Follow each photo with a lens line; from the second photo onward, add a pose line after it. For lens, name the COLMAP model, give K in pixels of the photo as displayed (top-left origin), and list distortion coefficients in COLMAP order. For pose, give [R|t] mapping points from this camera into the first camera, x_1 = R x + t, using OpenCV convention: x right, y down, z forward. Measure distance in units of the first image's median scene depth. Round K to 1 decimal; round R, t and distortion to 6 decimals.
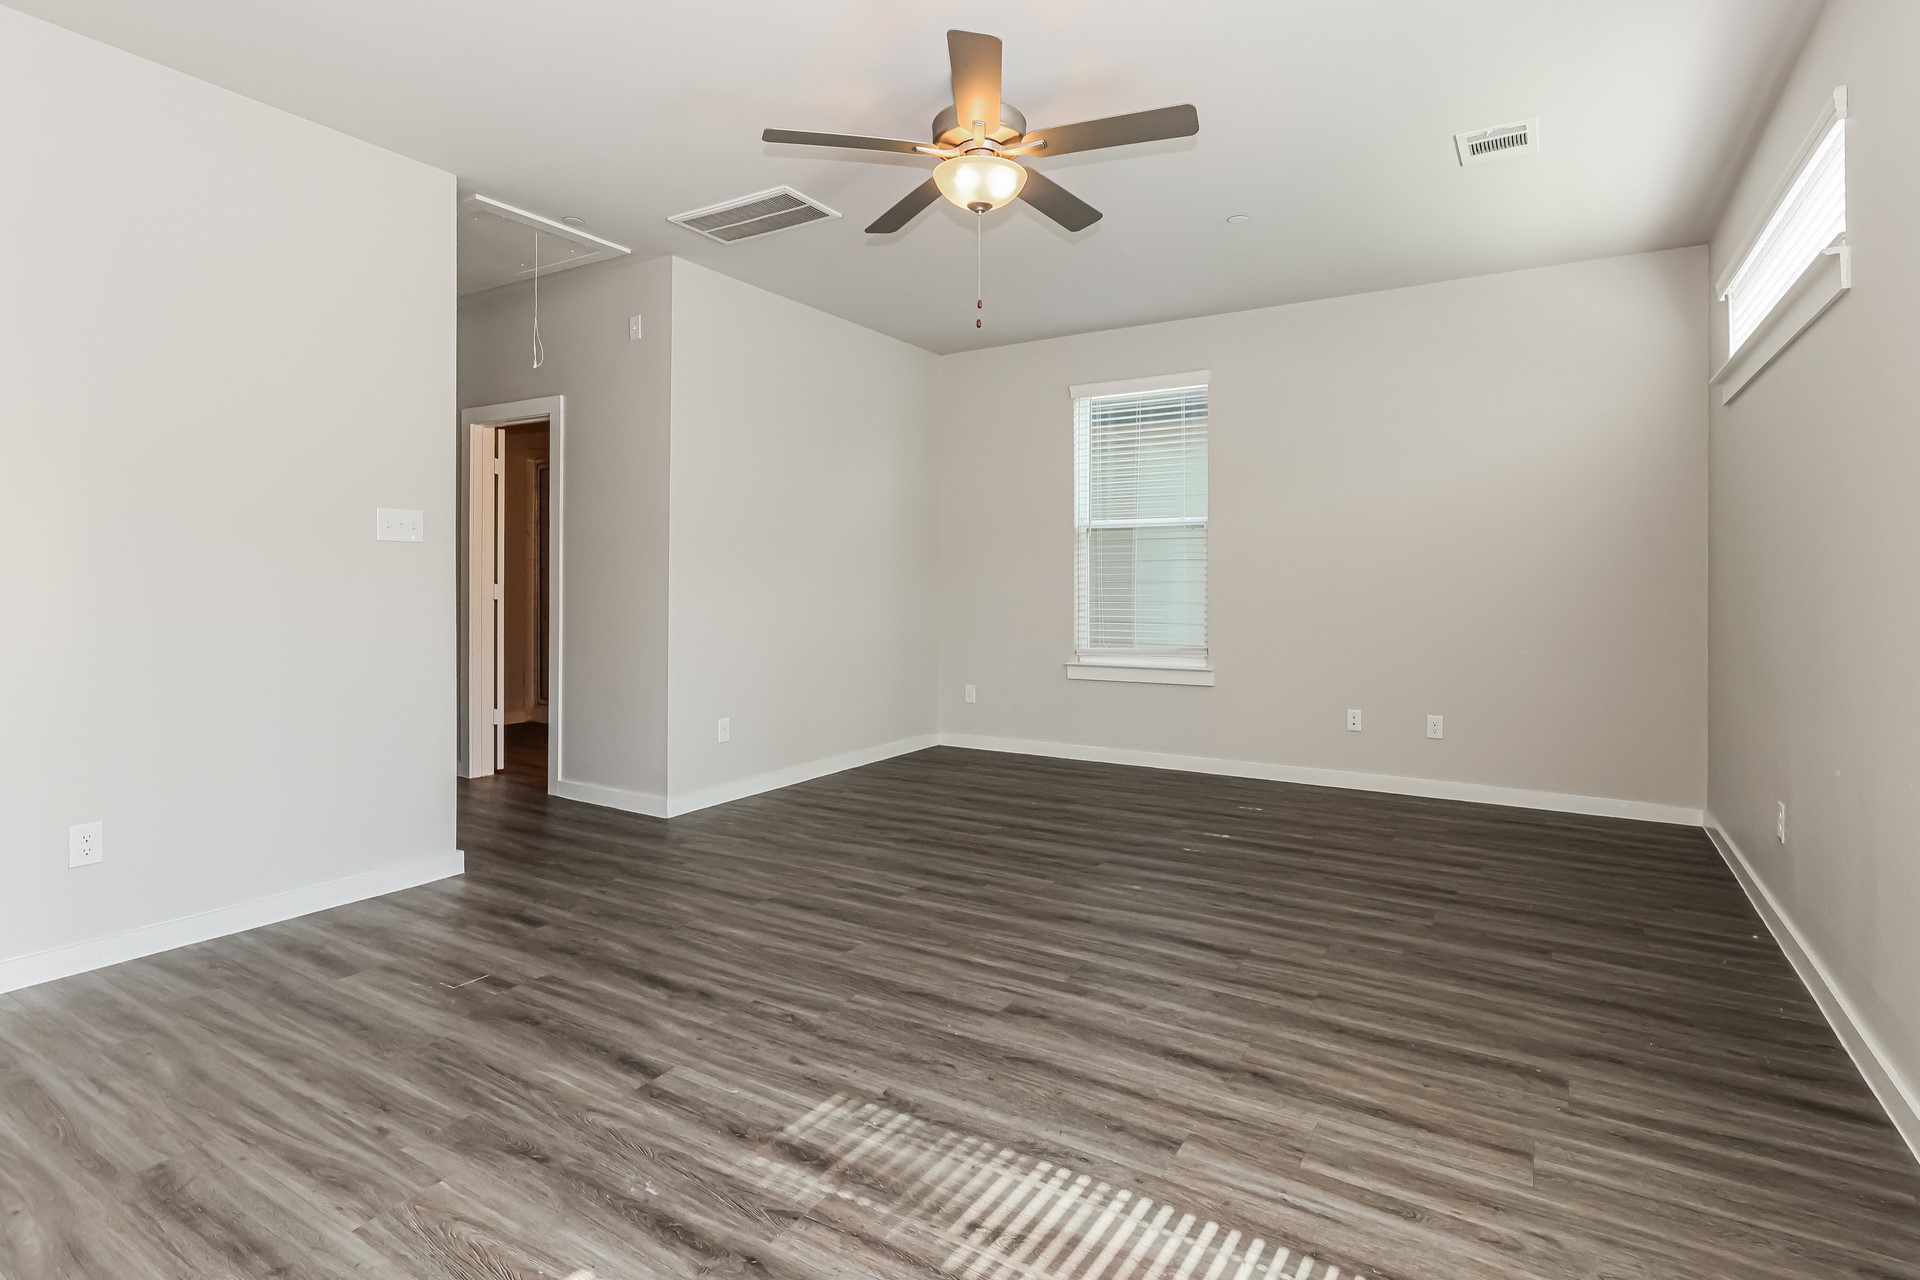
lens RADIAL K [[958.8, 0, 954.1], [0, 958.8, 585.3], [0, 0, 1]] dist [-0.000756, 0.001270]
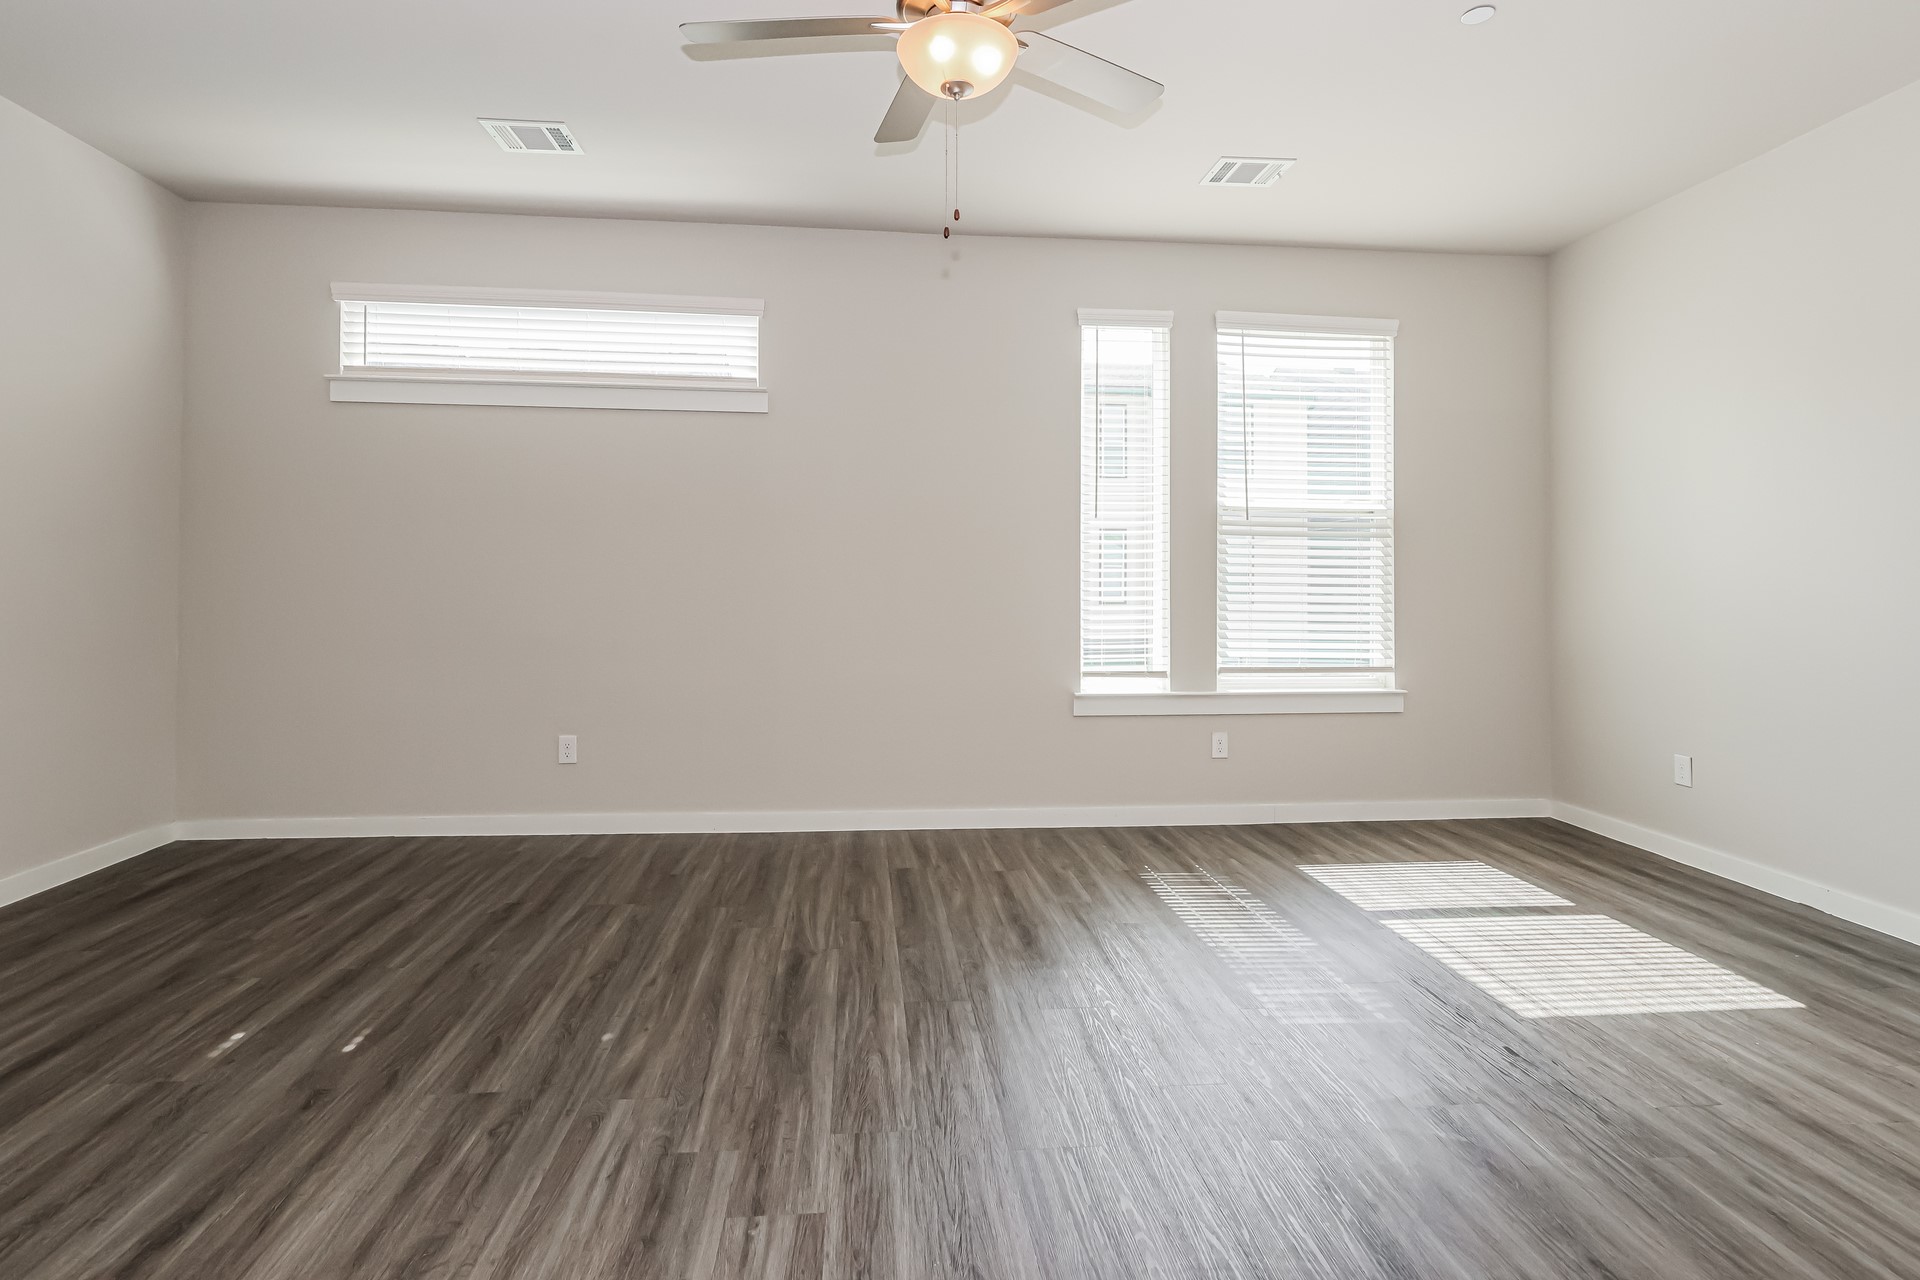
lens RADIAL K [[958.8, 0, 954.1], [0, 958.8, 585.3], [0, 0, 1]] dist [-0.000756, 0.001270]
pose [[-0.623607, -0.004845, 0.781723, -0.628962], [-0.009015, 0.999959, -0.000995, 0.006829], [-0.781686, -0.007668, -0.623625, 1.648039]]
